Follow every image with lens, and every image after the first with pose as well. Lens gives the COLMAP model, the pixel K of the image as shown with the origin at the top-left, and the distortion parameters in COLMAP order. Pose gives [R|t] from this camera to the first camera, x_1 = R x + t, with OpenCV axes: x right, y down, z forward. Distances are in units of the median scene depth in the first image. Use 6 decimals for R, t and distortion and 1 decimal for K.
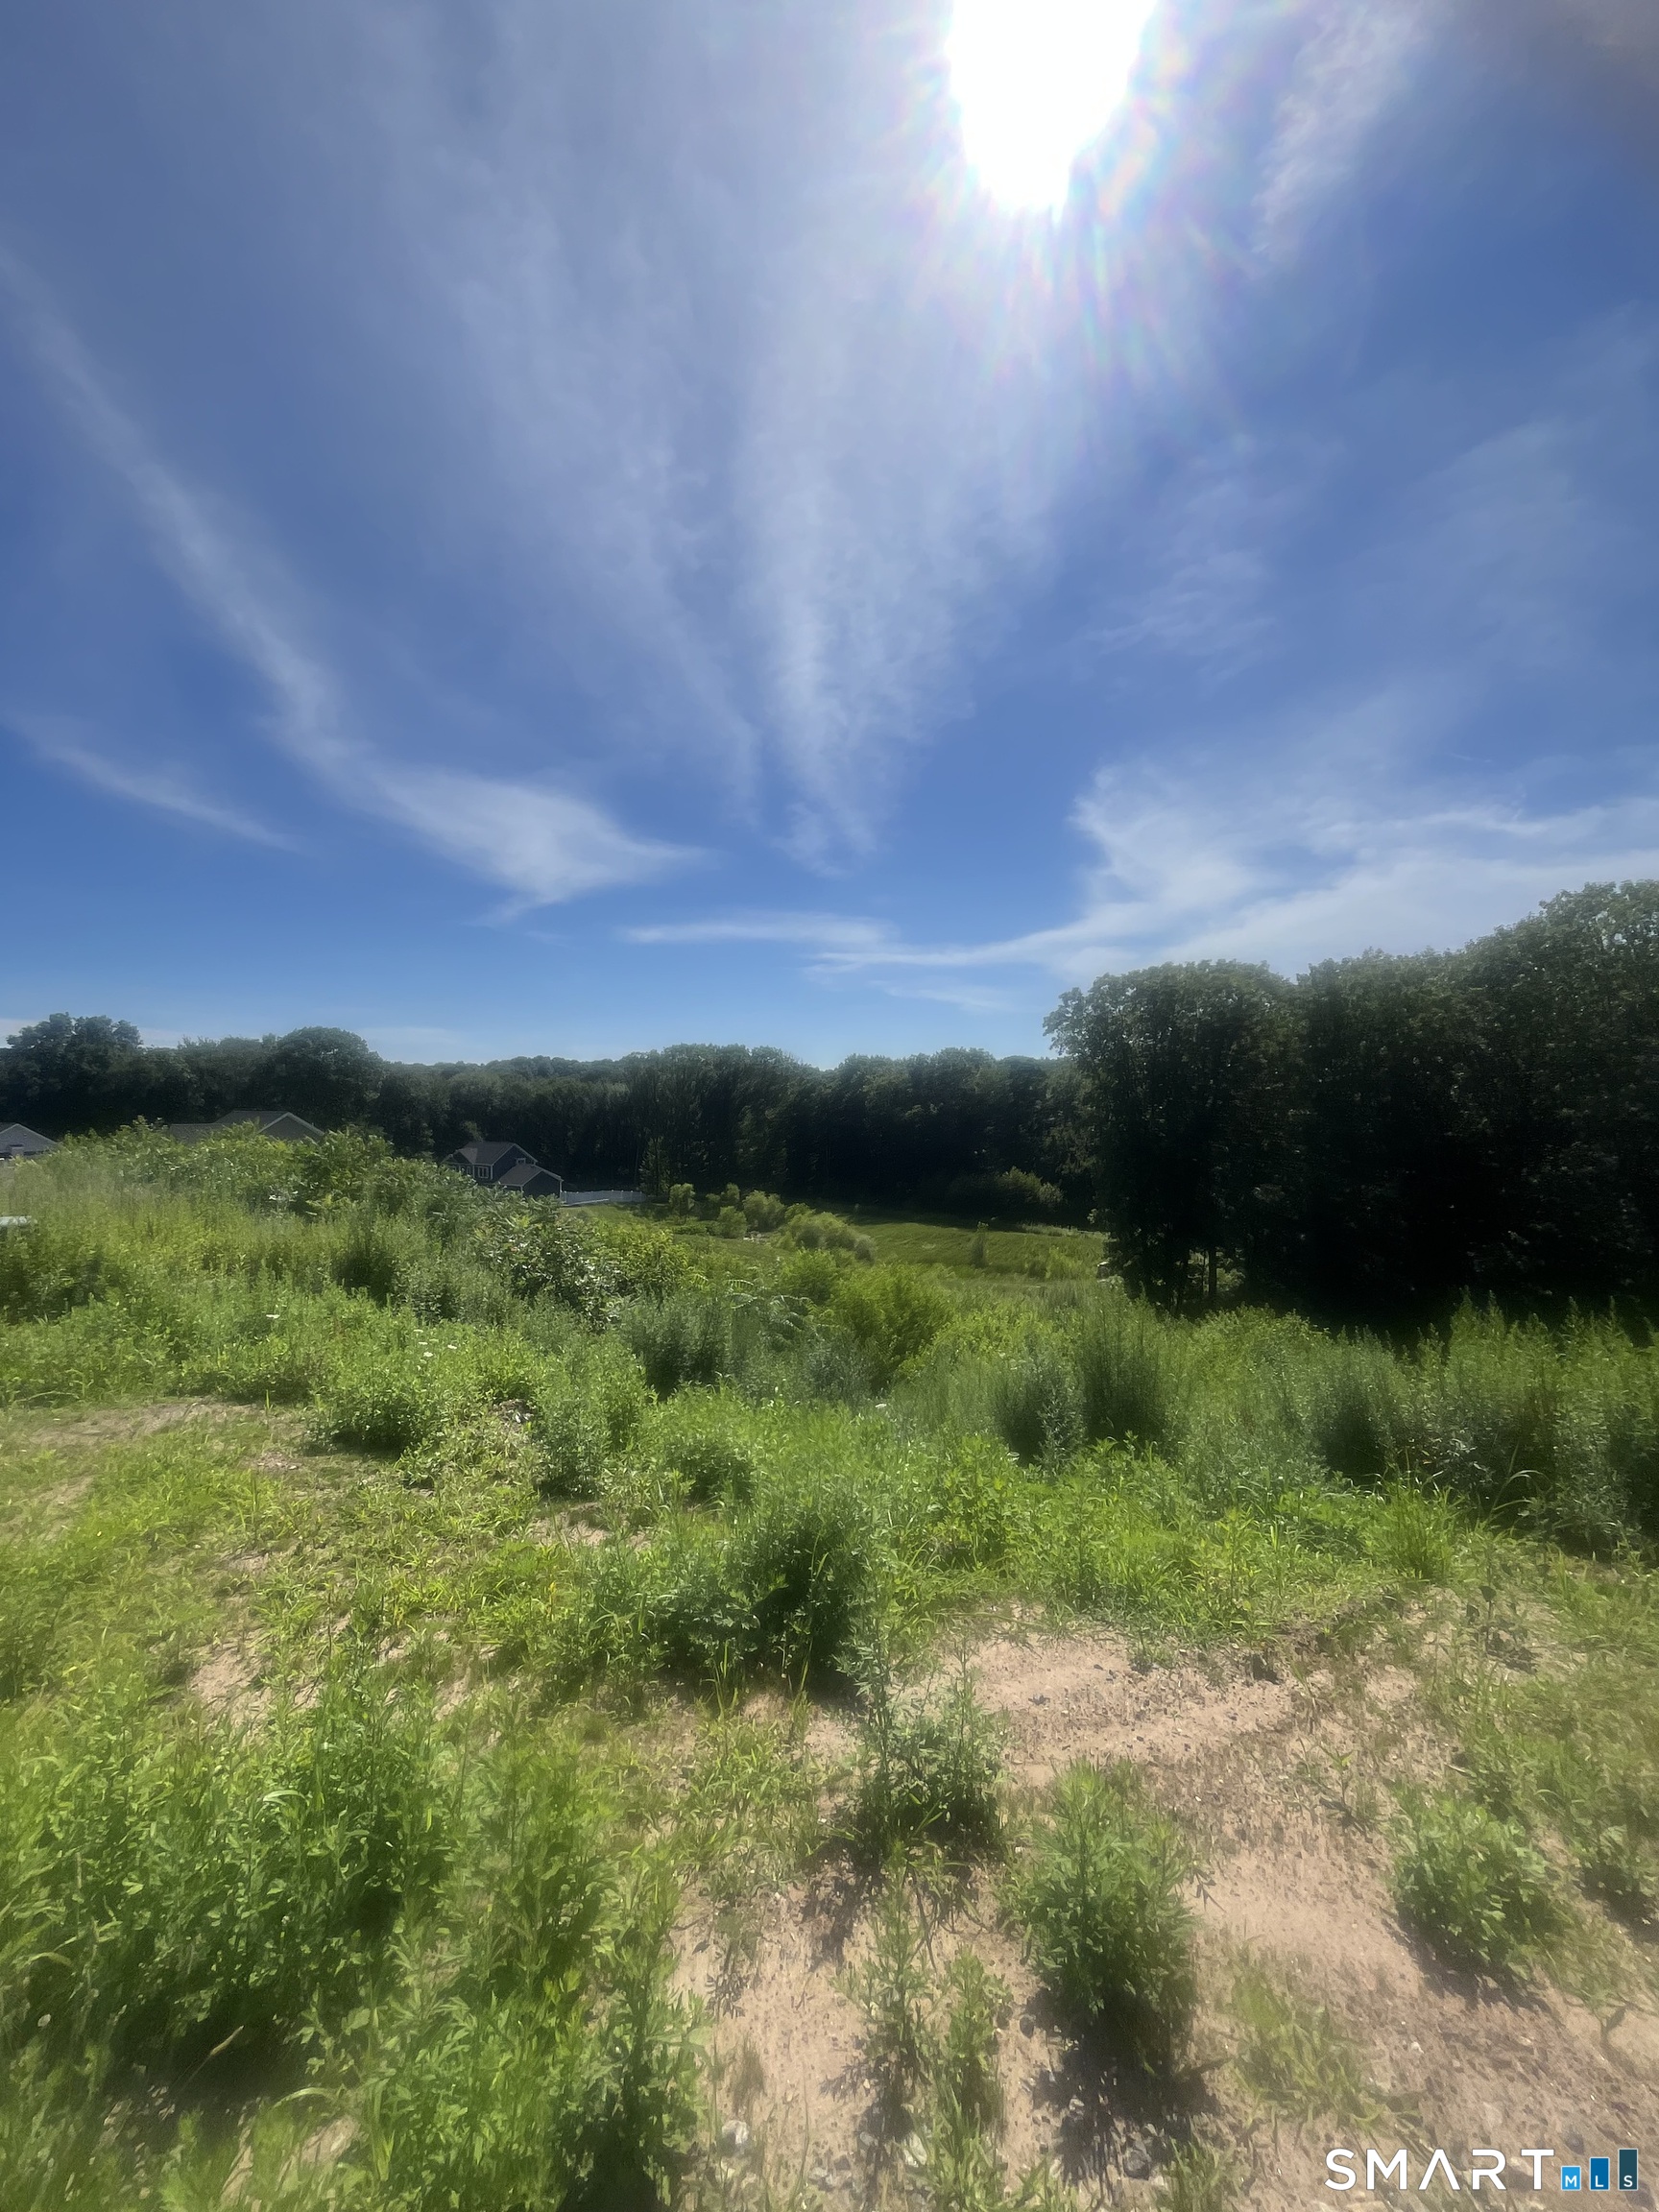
lens RADIAL K [[907.0, 0, 827.0], [0, 907.0, 1103.0], [0, 0, 1]] dist [-0.003245, 0.001446]
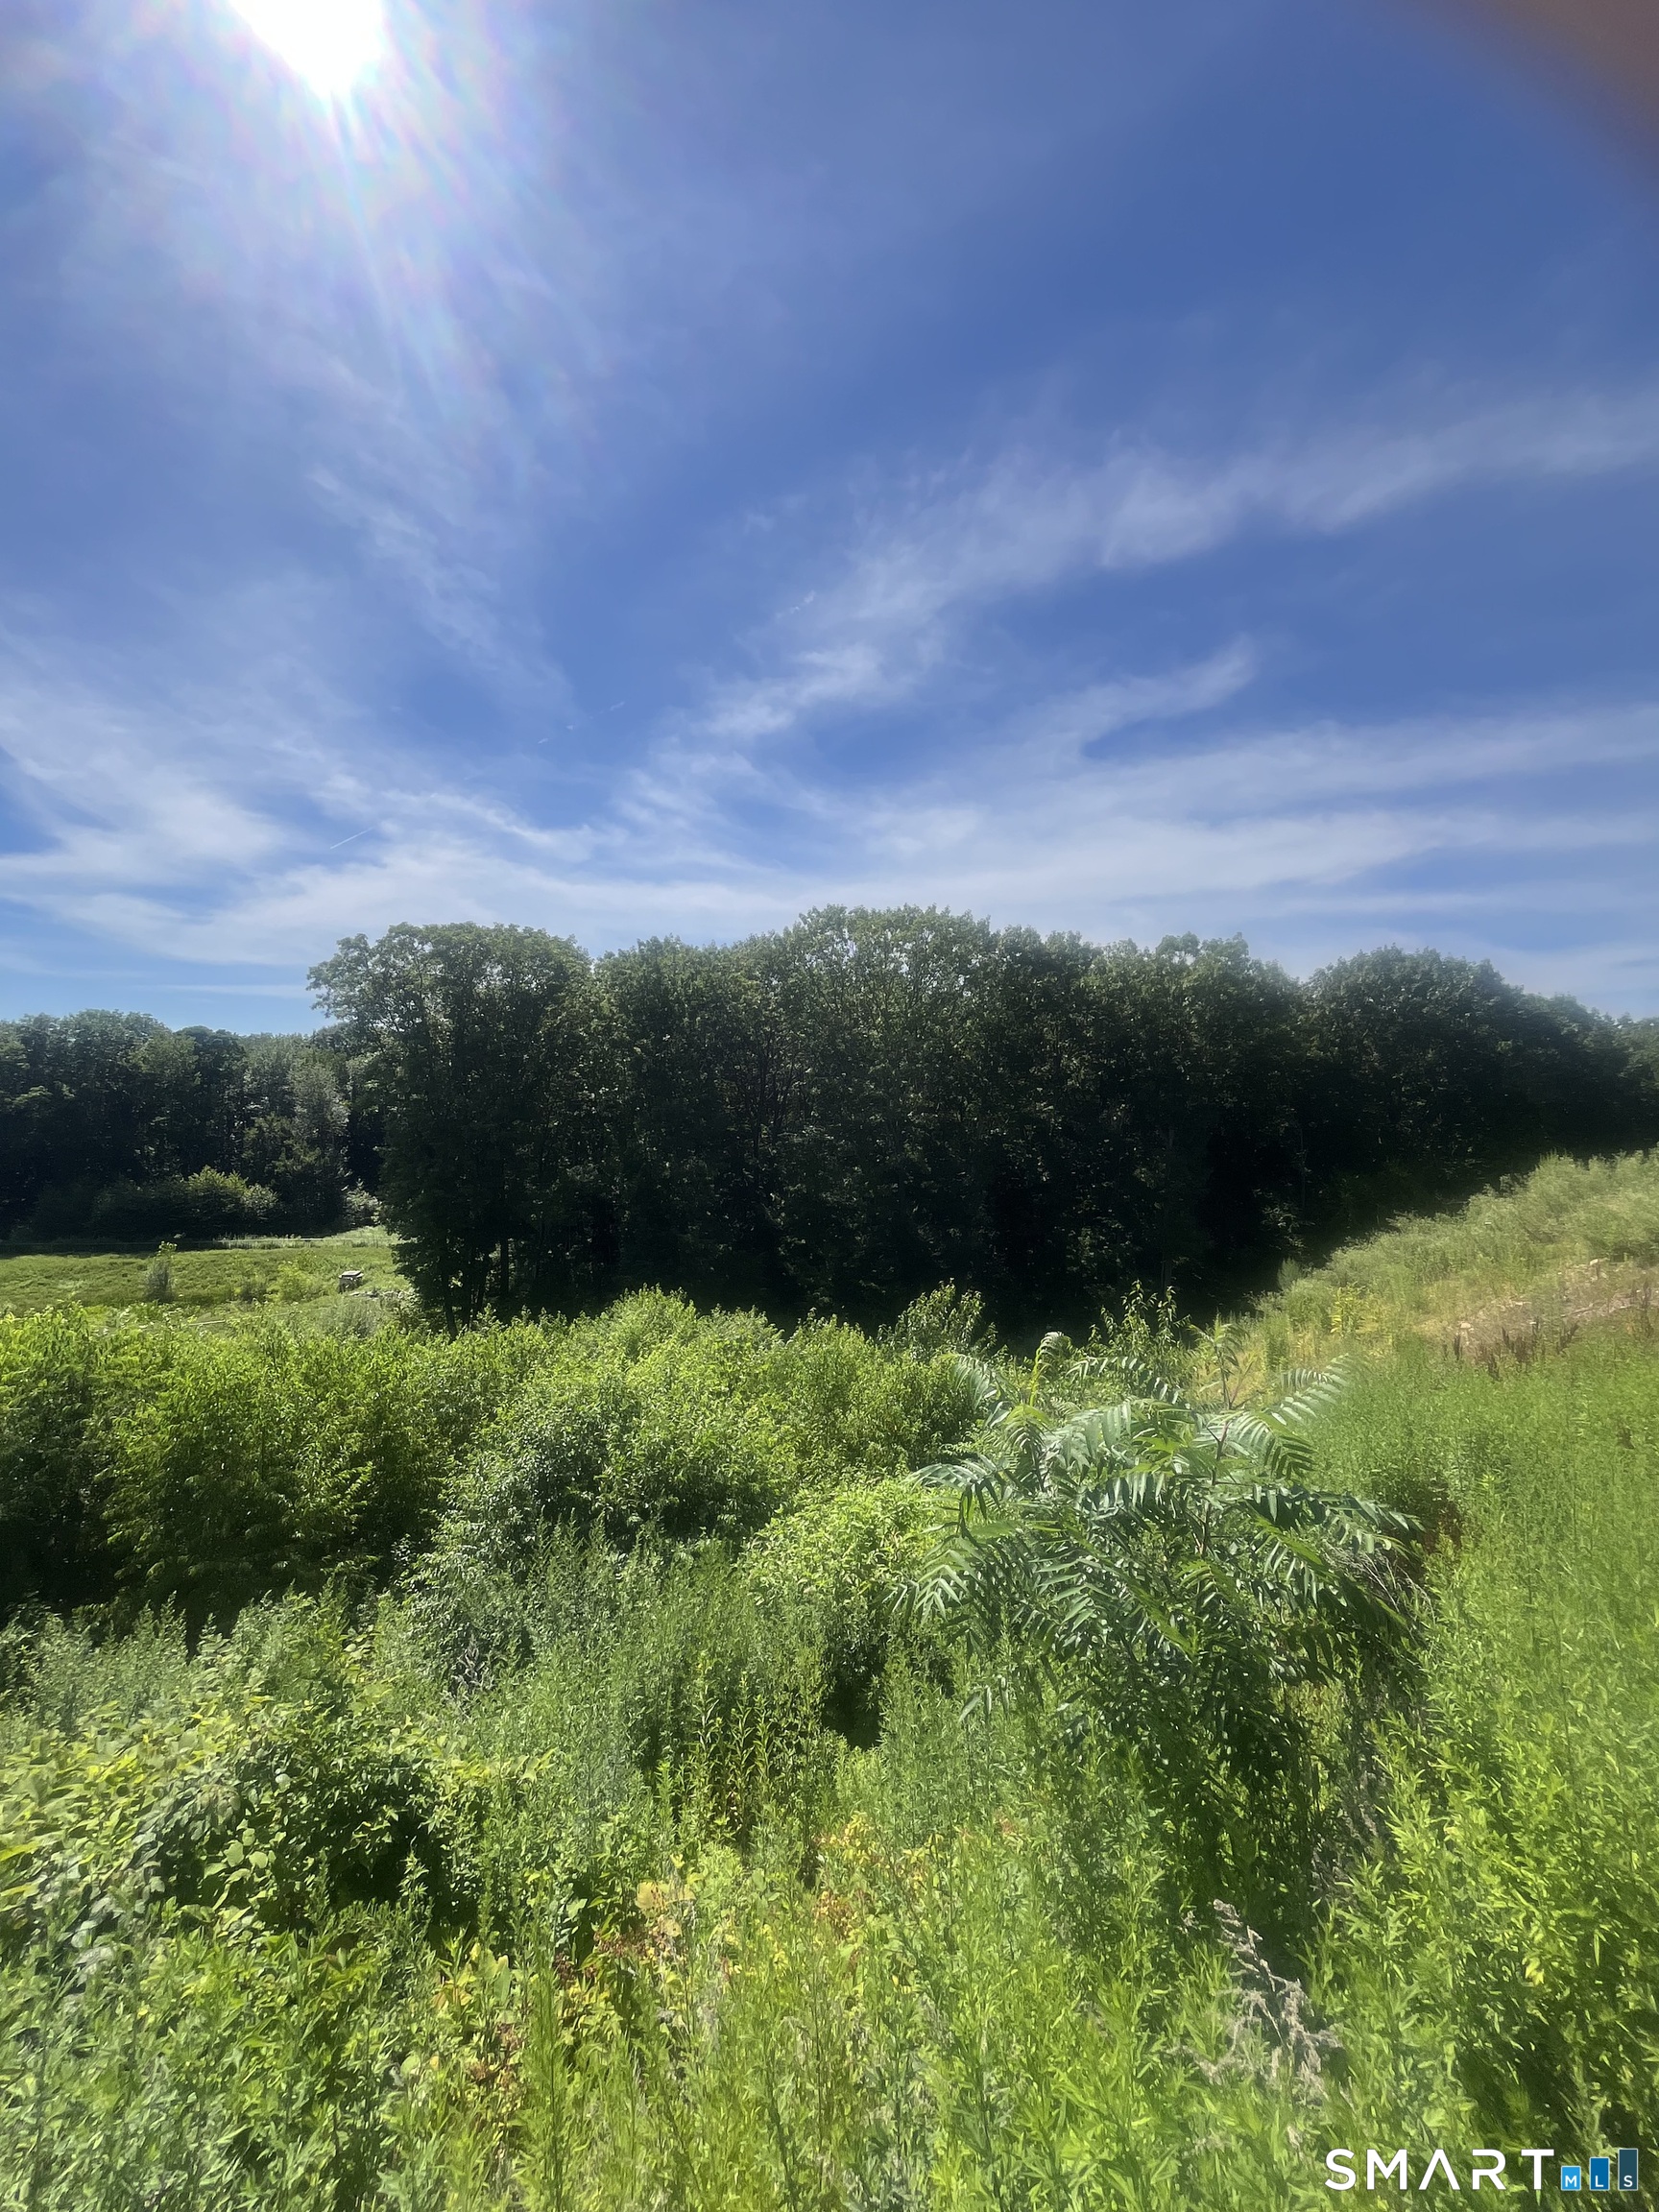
lens RADIAL K [[907.0, 0, 821.2], [0, 907.0, 1076.7], [0, 0, 1]] dist [-0.003245, 0.001446]
pose [[0.653453, 0.028654, 0.756424, -0.044260], [-0.008618, 0.999500, -0.030417, 0.013886], [-0.756918, 0.013357, 0.653374, 0.103526]]
